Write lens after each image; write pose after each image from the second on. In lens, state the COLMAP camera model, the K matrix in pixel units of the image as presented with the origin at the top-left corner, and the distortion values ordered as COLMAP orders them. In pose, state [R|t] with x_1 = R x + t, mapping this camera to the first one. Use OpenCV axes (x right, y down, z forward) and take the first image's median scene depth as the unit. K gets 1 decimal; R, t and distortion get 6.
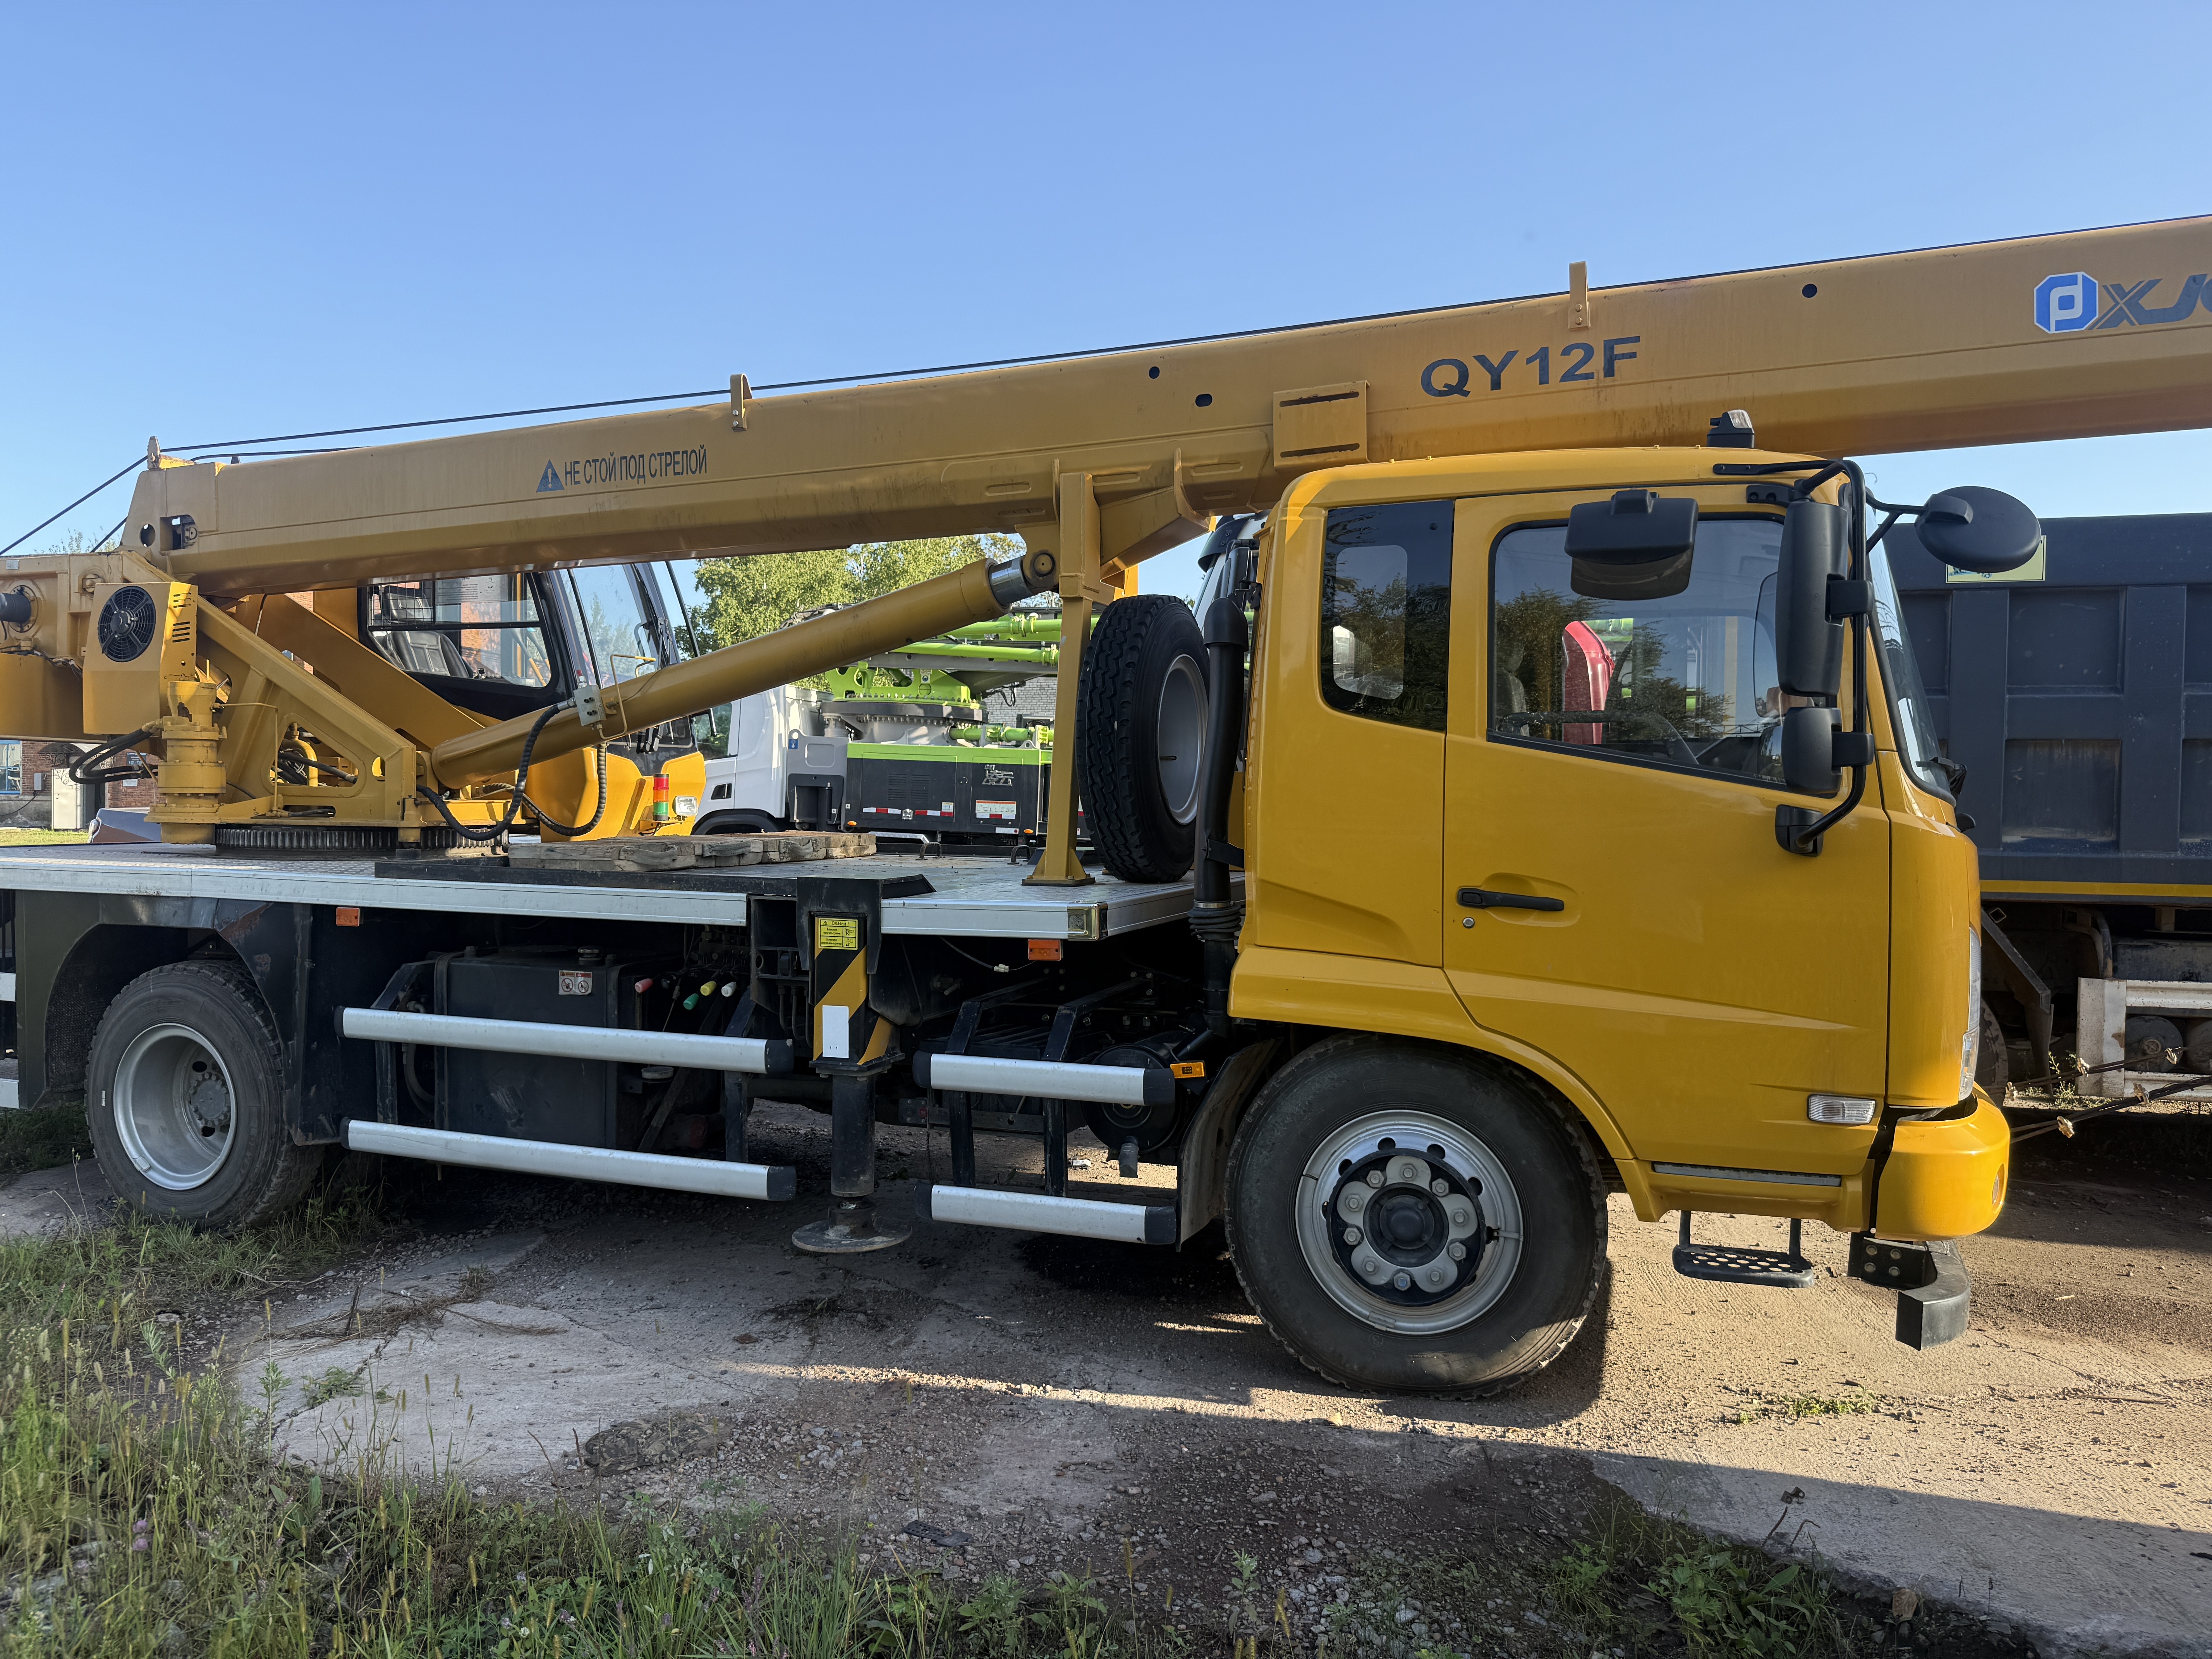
lens RADIAL K [[1556.5, 0, 1099.4], [0, 1556.5, 839.8], [0, 0, 1]] dist [0.064551, -0.101077]
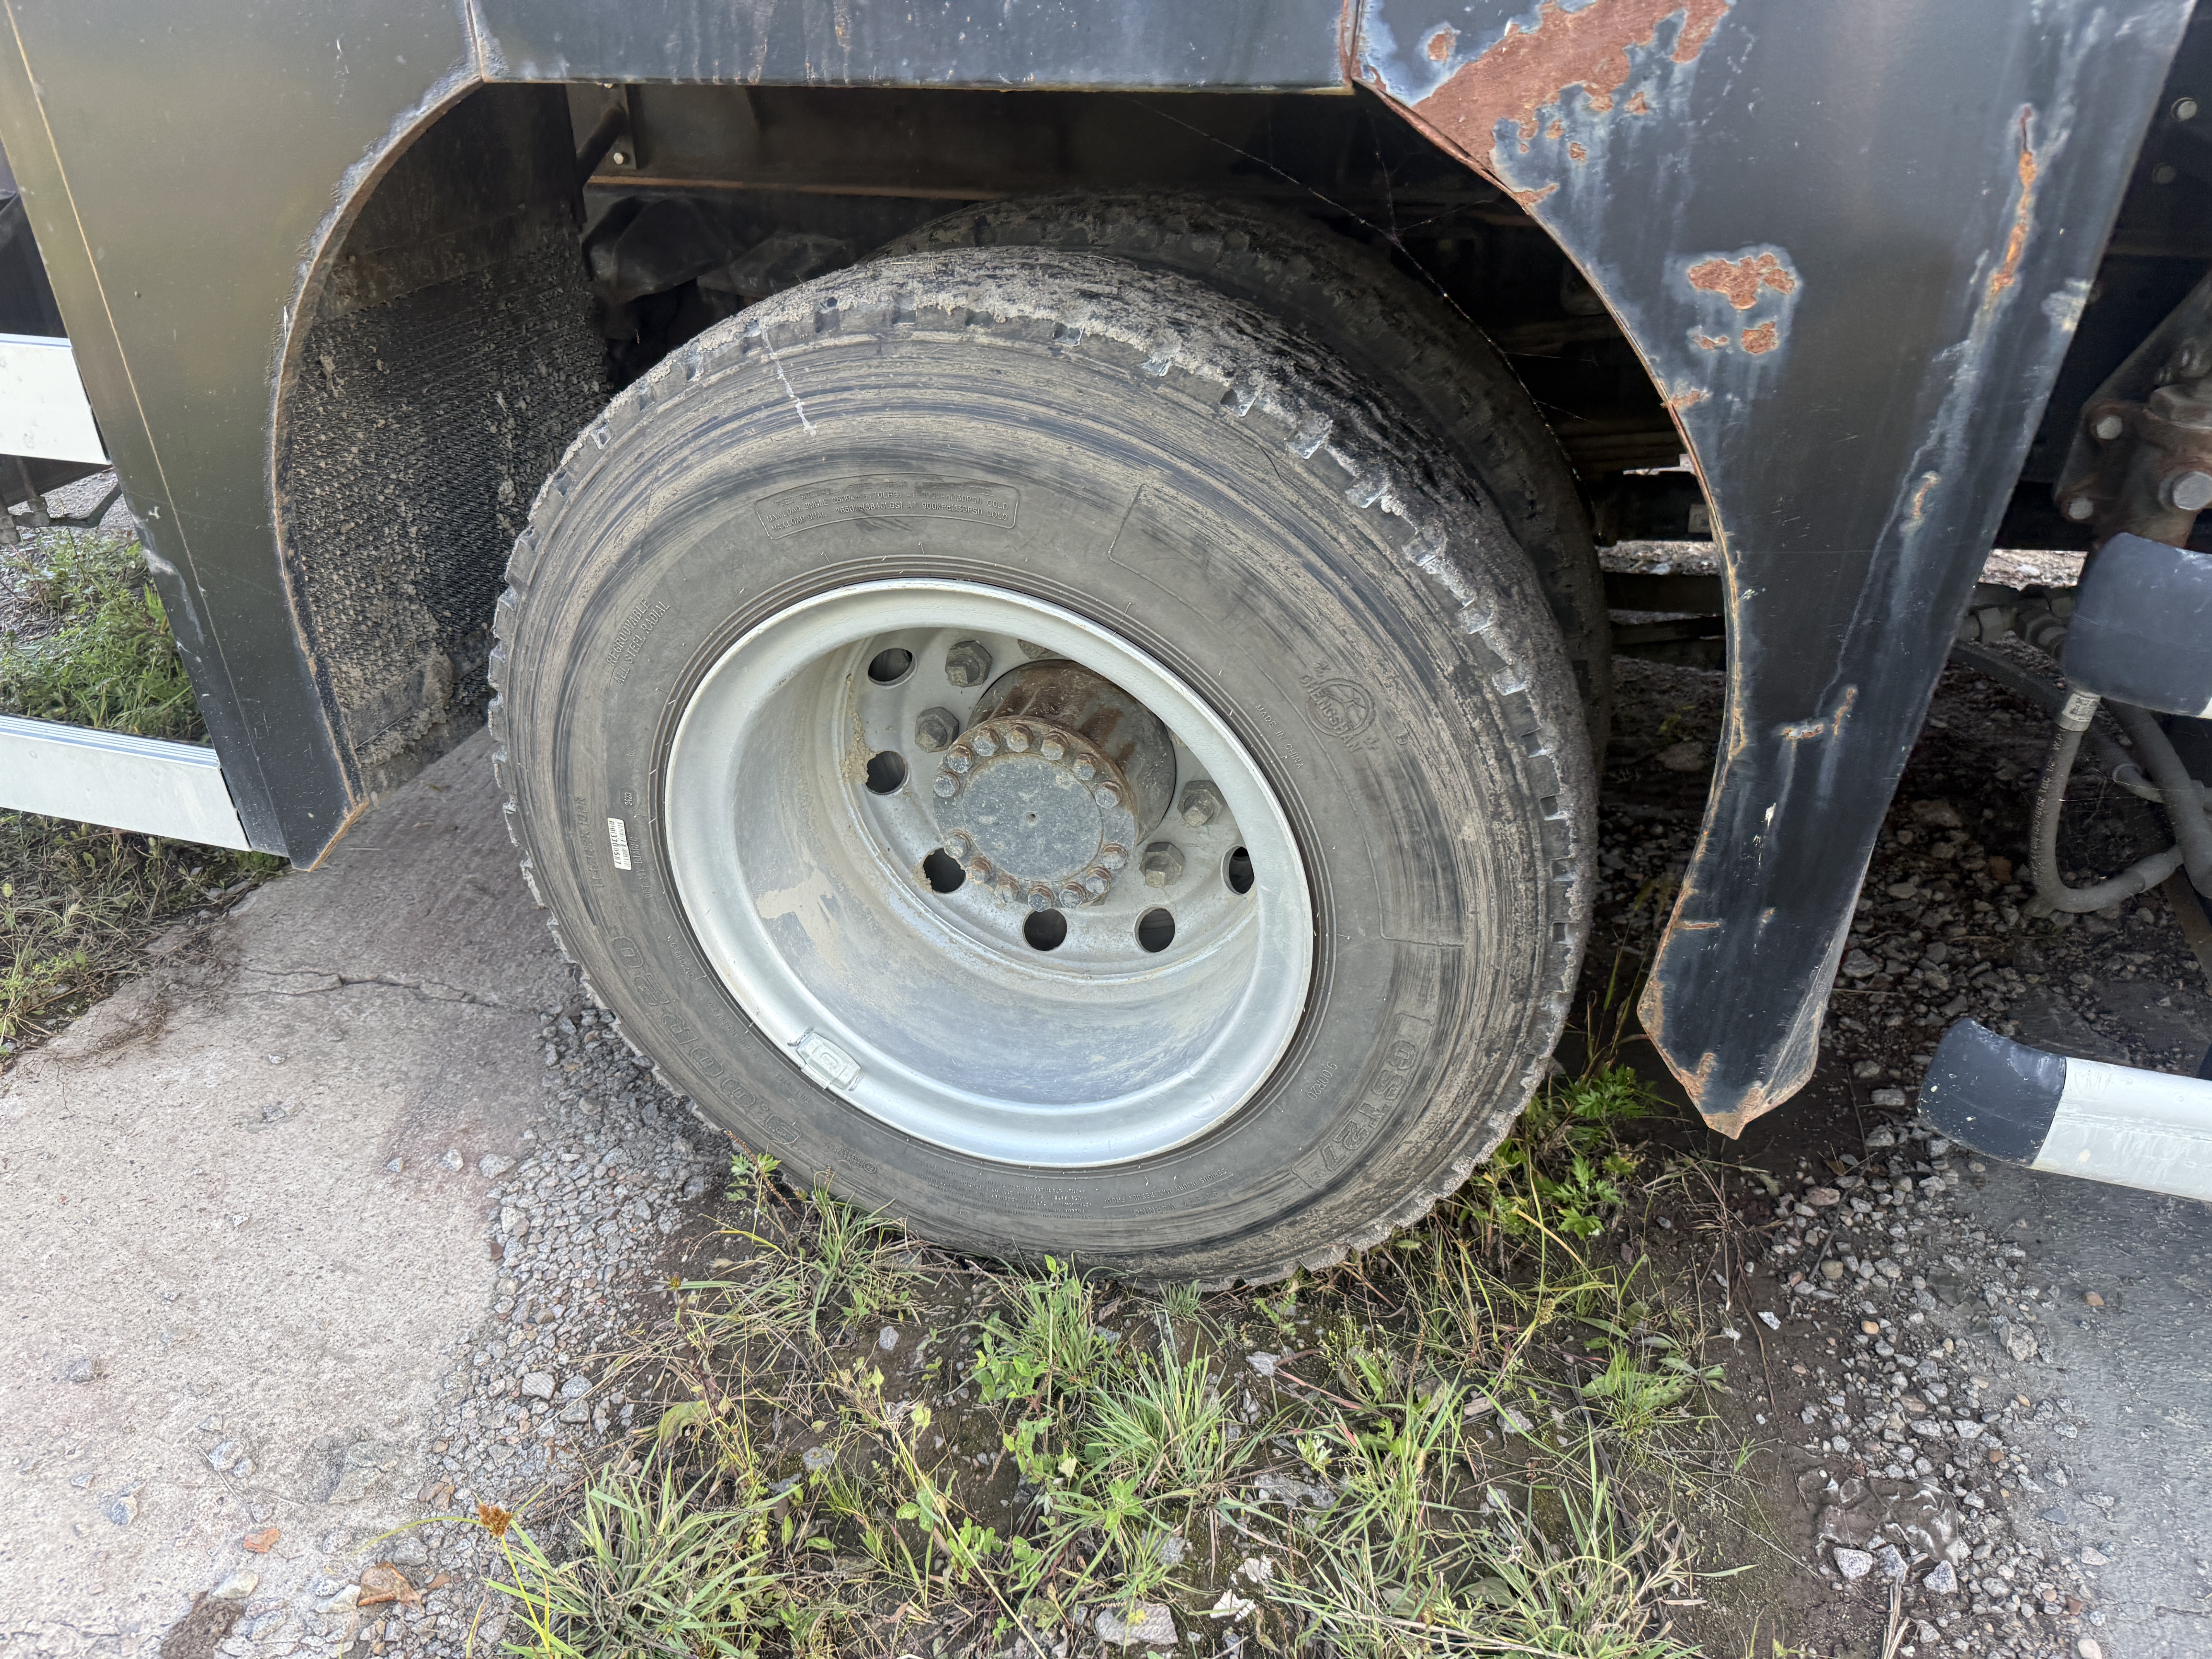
lens RADIAL K [[1557.6, 0, 1167.6], [0, 1557.6, 820.0], [0, 0, 1]] dist [0.102455, -0.172327]
pose [[0.997317, -0.058027, 0.044629, -0.704916], [0.028368, 0.868358, 0.495126, 0.048922], [-0.067484, -0.492531, 0.867674, 0.979784]]
